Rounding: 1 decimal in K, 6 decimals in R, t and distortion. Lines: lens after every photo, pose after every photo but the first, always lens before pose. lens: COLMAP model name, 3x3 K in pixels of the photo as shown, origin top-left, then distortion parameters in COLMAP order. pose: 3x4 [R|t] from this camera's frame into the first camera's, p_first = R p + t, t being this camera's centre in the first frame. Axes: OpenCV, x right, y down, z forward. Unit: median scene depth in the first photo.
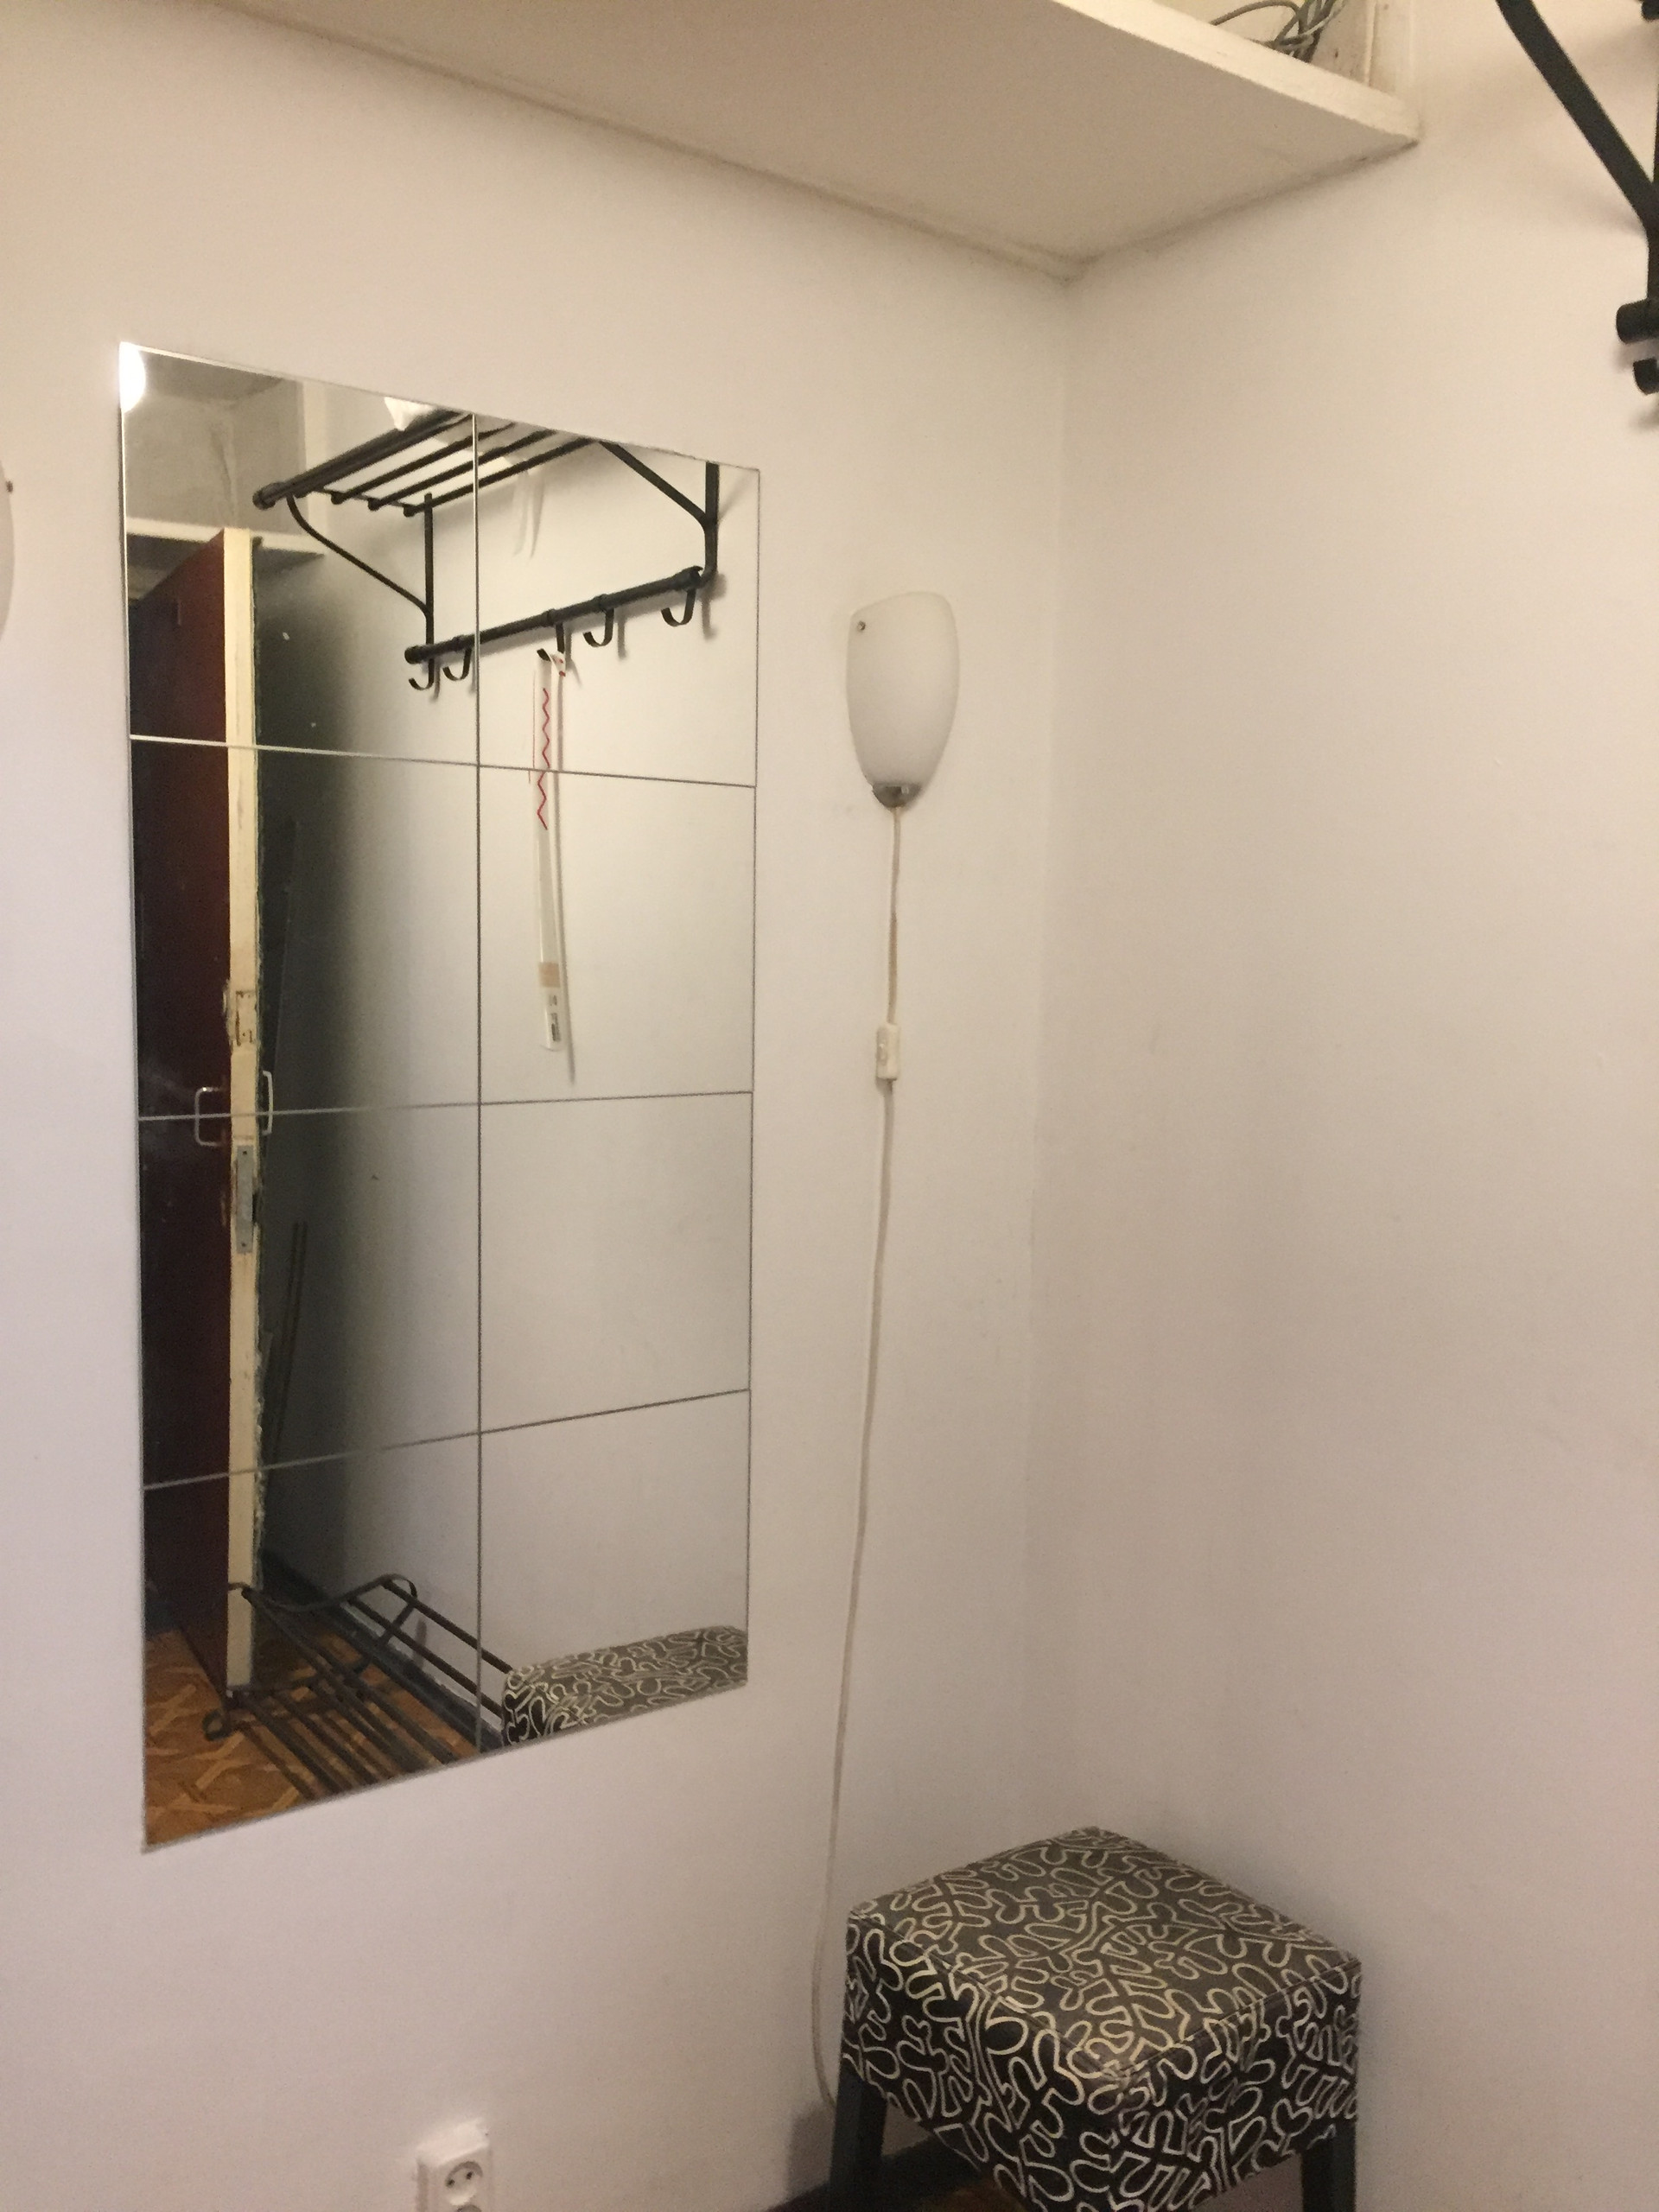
lens RADIAL K [[1881.5, 0, 829.5], [0, 1881.5, 1106.0], [0, 0, 1]] dist [0.081986, -0.149251]
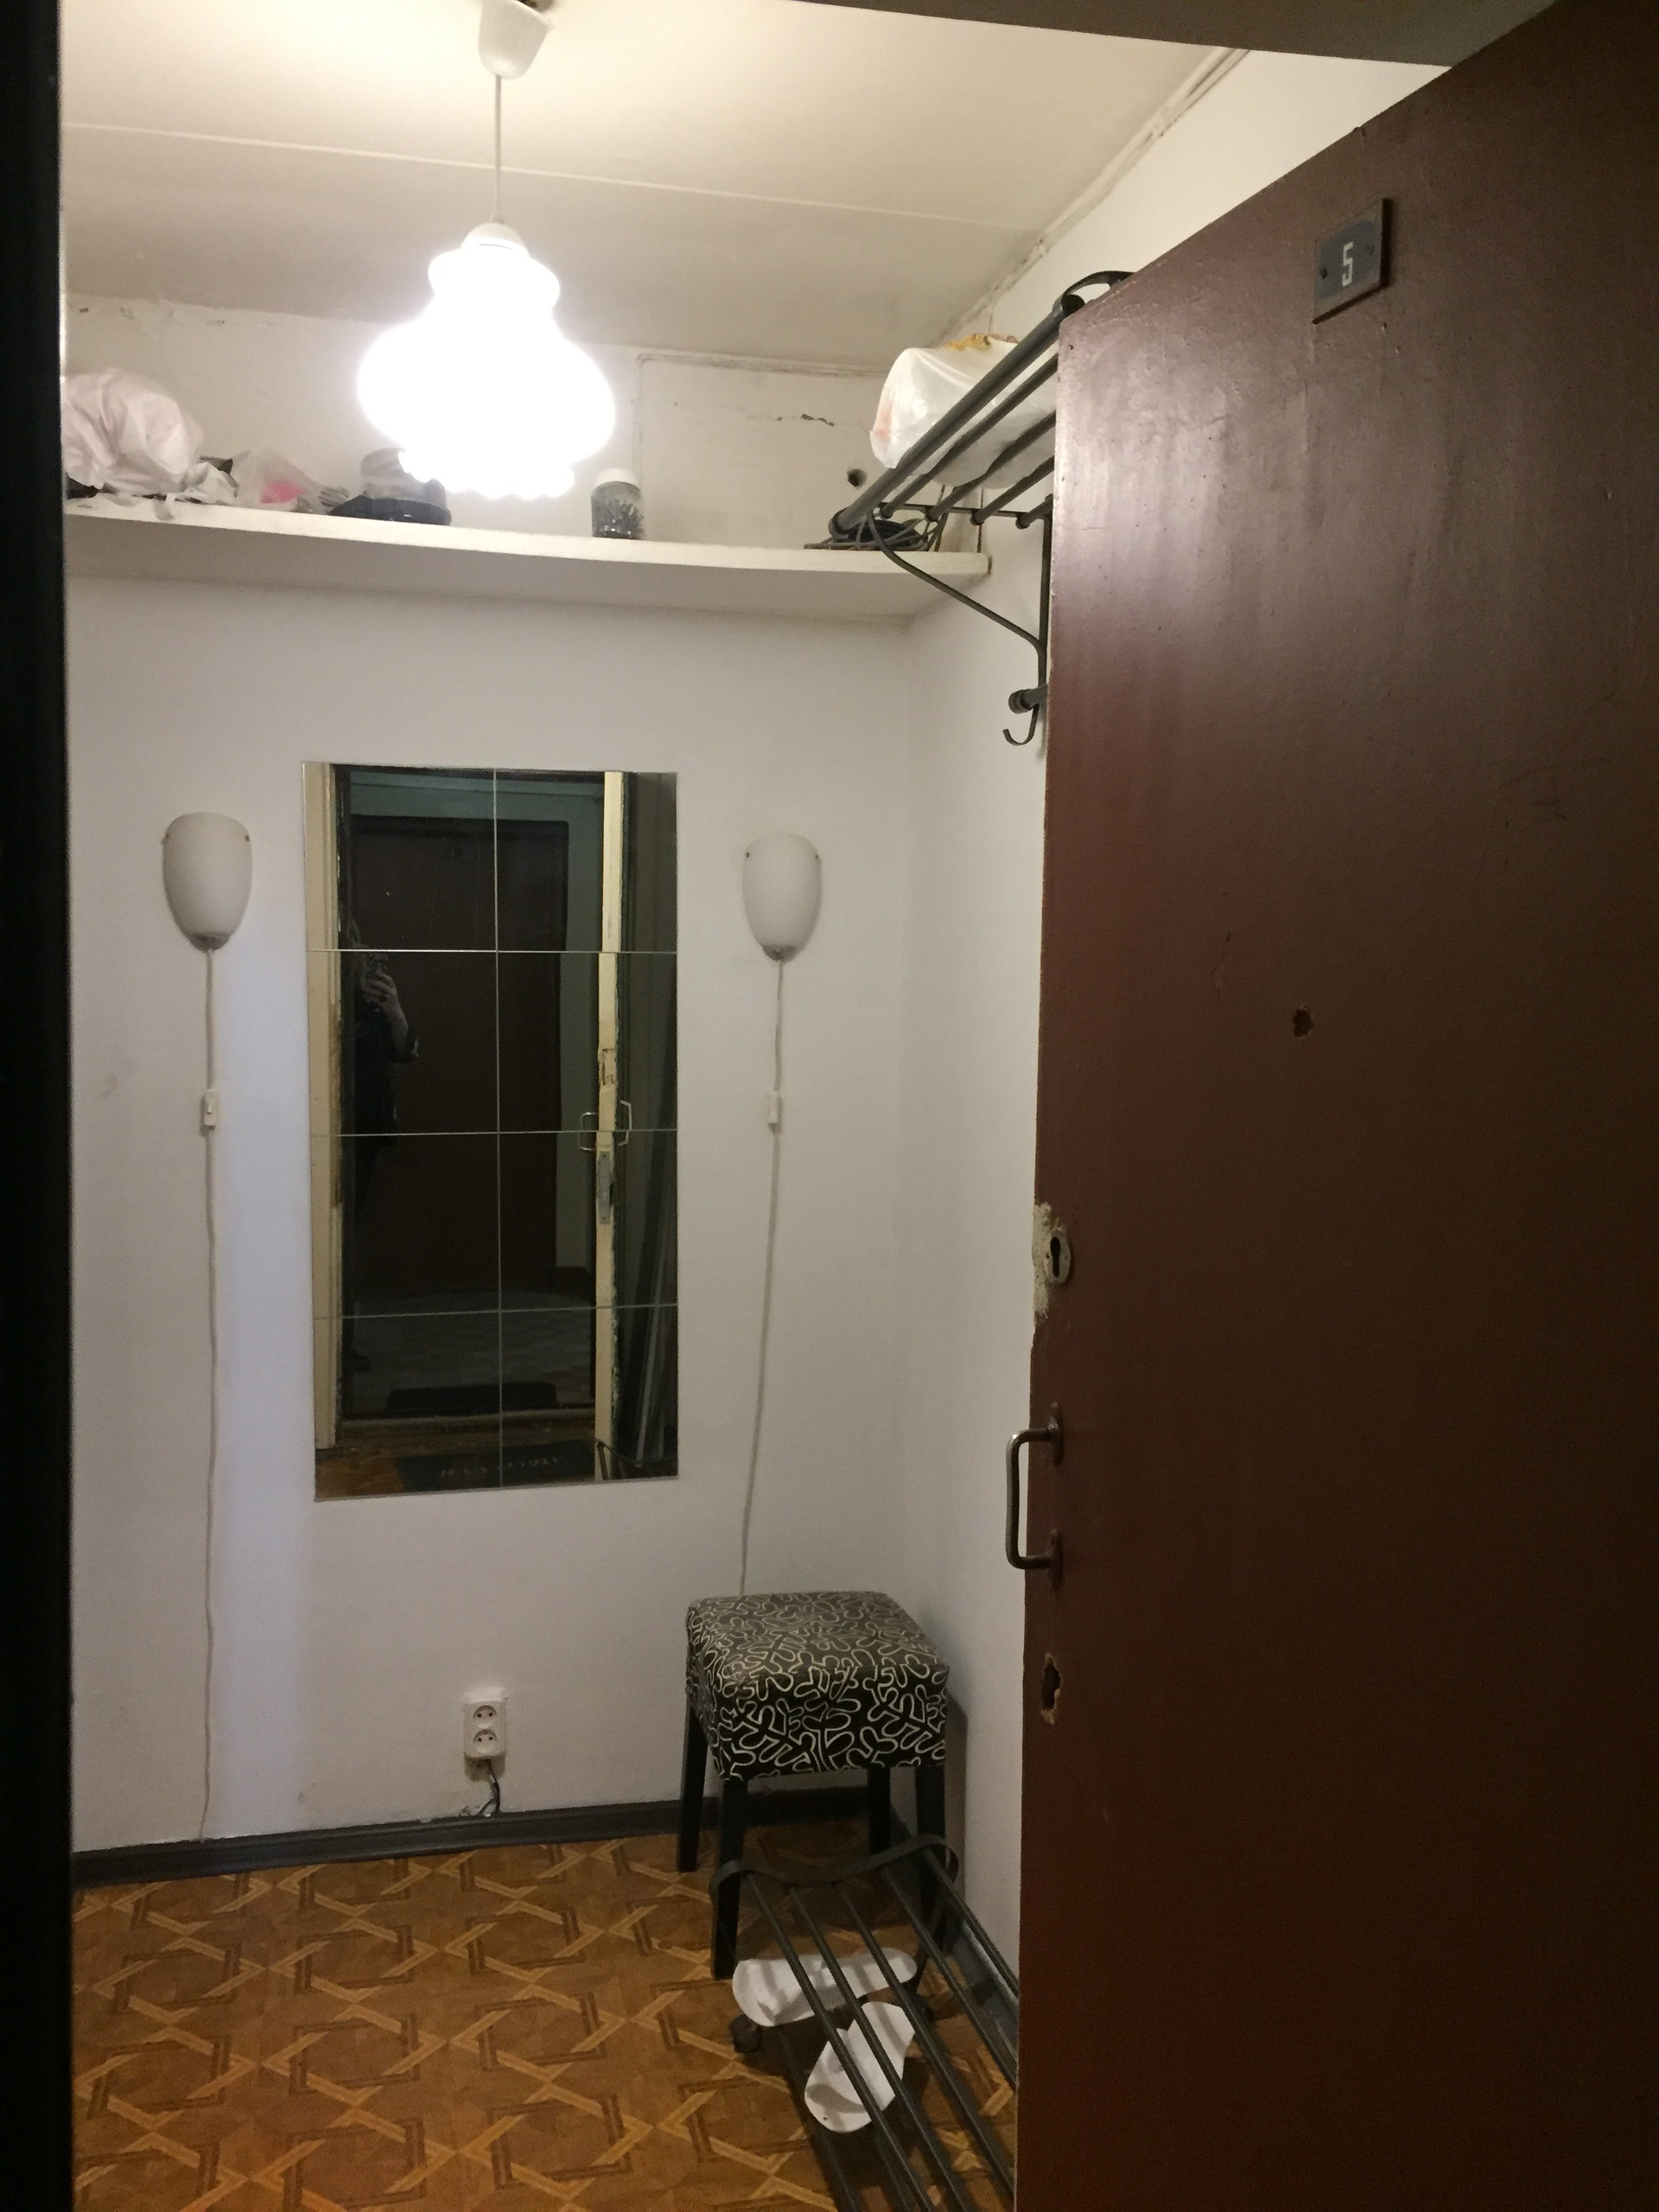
lens RADIAL K [[1833.1, 0, 829.5], [0, 1833.1, 1106.0], [0, 0, 1]] dist [0.003353, 0.000840]
pose [[0.920443, 0.025326, -0.390056, 0.837474], [-0.028292, 0.999598, -0.001859, -0.034373], [0.389852, 0.012747, 0.920789, -0.546065]]
